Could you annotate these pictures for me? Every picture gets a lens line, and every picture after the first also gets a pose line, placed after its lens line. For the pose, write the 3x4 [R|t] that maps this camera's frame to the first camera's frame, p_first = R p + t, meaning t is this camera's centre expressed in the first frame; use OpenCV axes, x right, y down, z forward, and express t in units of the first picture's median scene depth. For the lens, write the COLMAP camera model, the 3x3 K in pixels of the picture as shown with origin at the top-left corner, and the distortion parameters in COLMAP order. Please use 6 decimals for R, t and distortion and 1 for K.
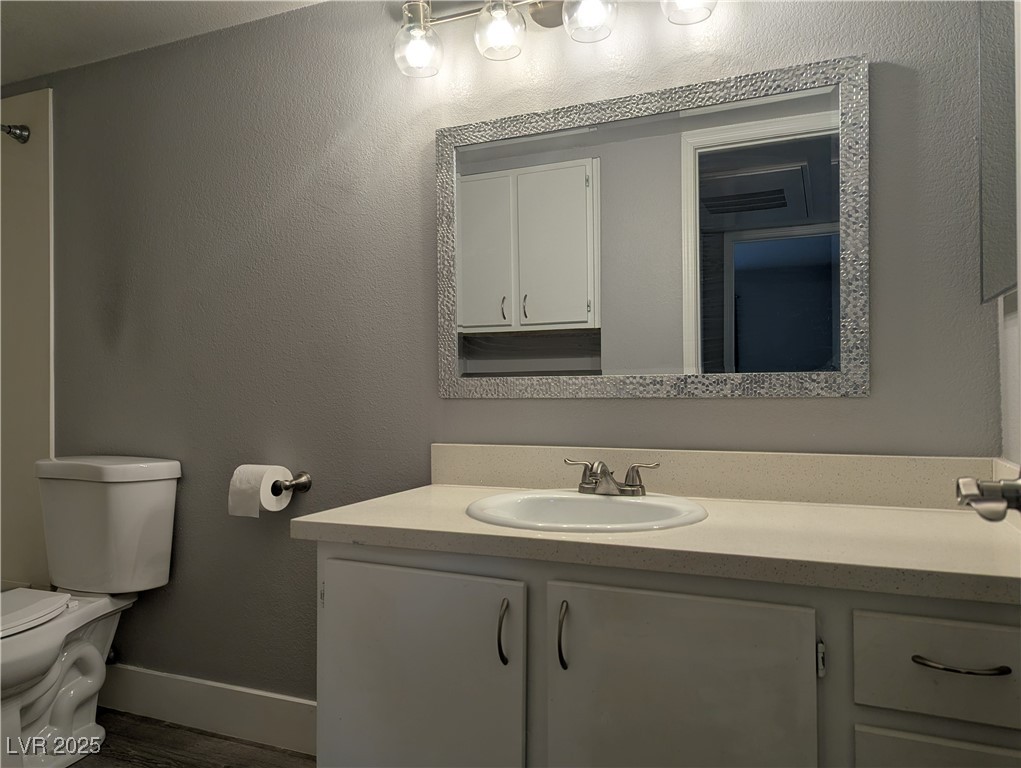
lens RADIAL K [[717.7, 0, 513.2], [0, 717.7, 391.2], [0, 0, 1]] dist [0.057035, -0.048474]
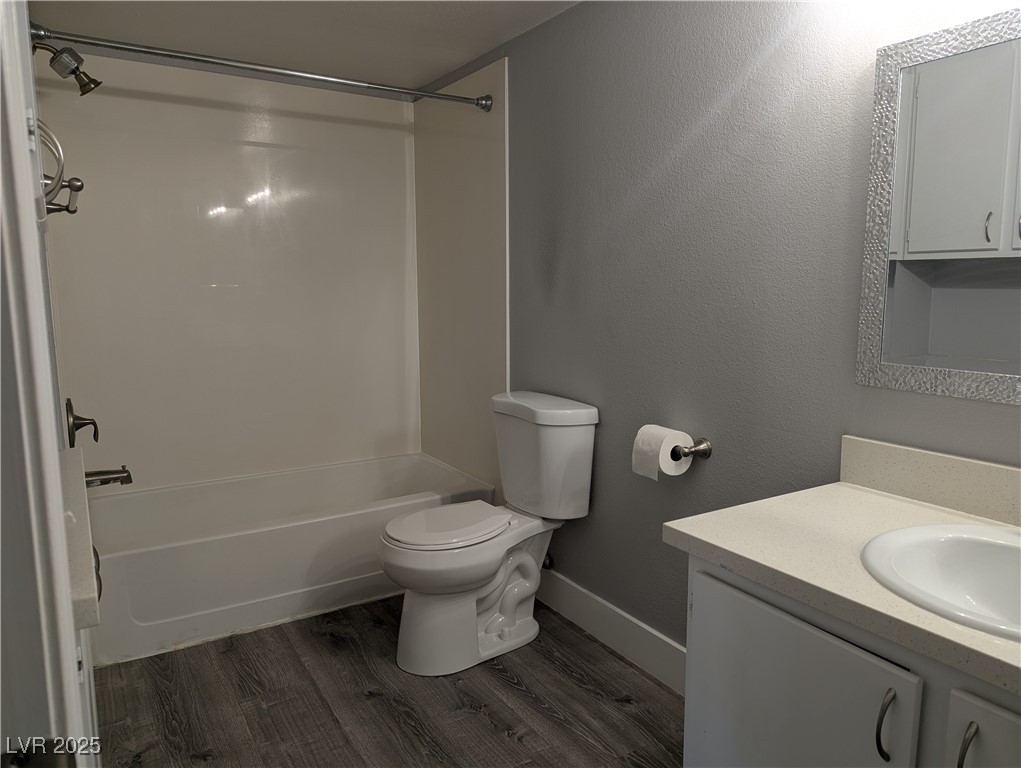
lens RADIAL K [[717.7, 0, 523.0], [0, 717.7, 381.7], [0, 0, 1]] dist [0.057035, -0.048474]
pose [[0.823984, 0.083910, -0.560366, 0.050351], [-0.002010, 0.989400, 0.145199, -0.113360], [0.566610, -0.118516, 0.815418, 0.082947]]
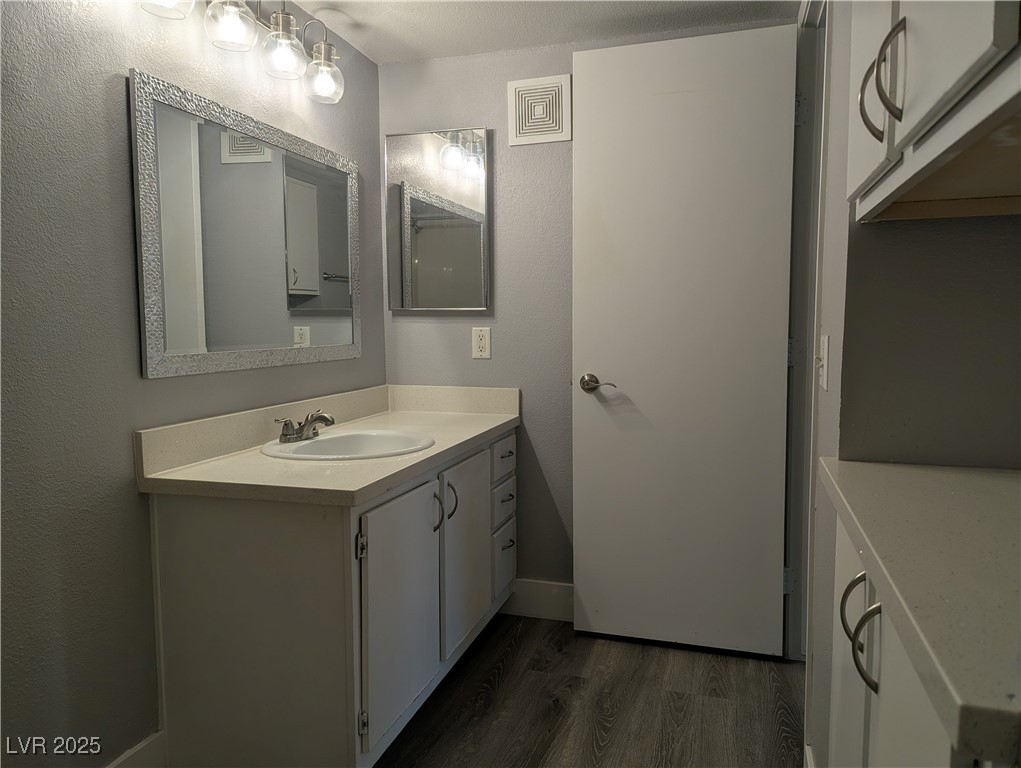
lens RADIAL K [[717.7, 0, 517.7], [0, 717.7, 385.2], [0, 0, 1]] dist [0.057035, -0.048474]
pose [[-0.109940, -0.080456, 0.990676, -1.025522], [0.004022, 0.996674, 0.081390, -0.052604], [-0.993930, 0.012933, -0.109251, 0.629145]]
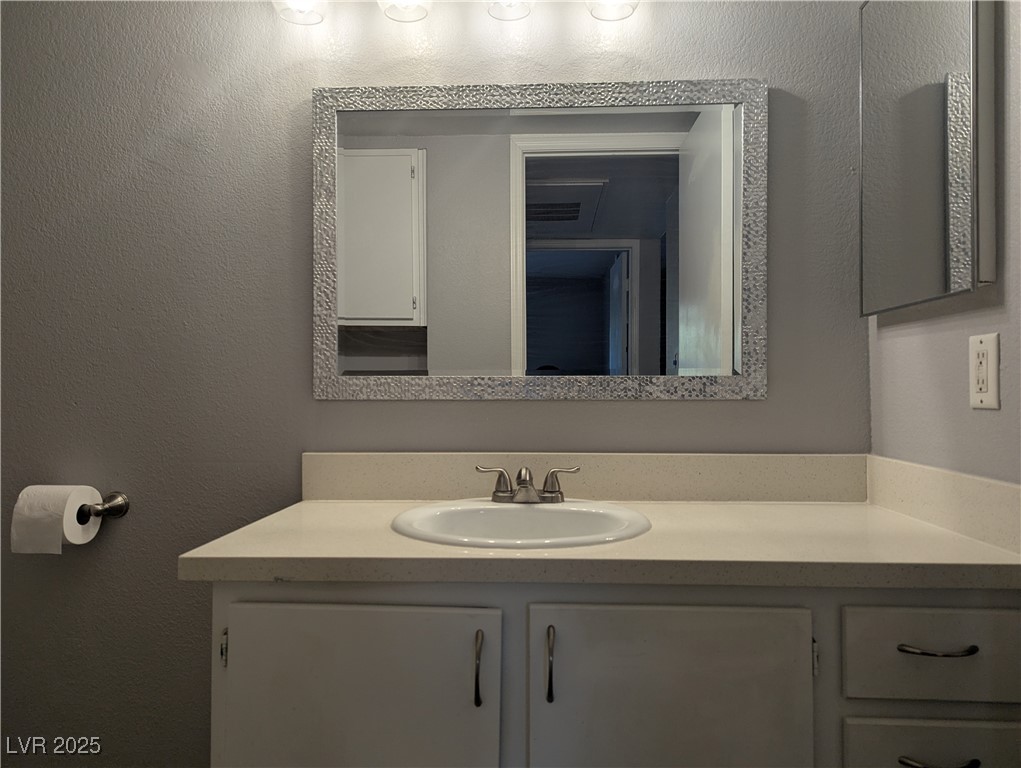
lens RADIAL K [[717.7, 0, 510.5], [0, 717.7, 385.4], [0, 0, 1]] dist [0.057035, -0.048474]
pose [[0.935327, 0.010245, 0.353636, -0.184209], [-0.006525, 0.999910, -0.011710, 0.001371], [-0.353724, 0.008645, 0.935310, 0.107797]]
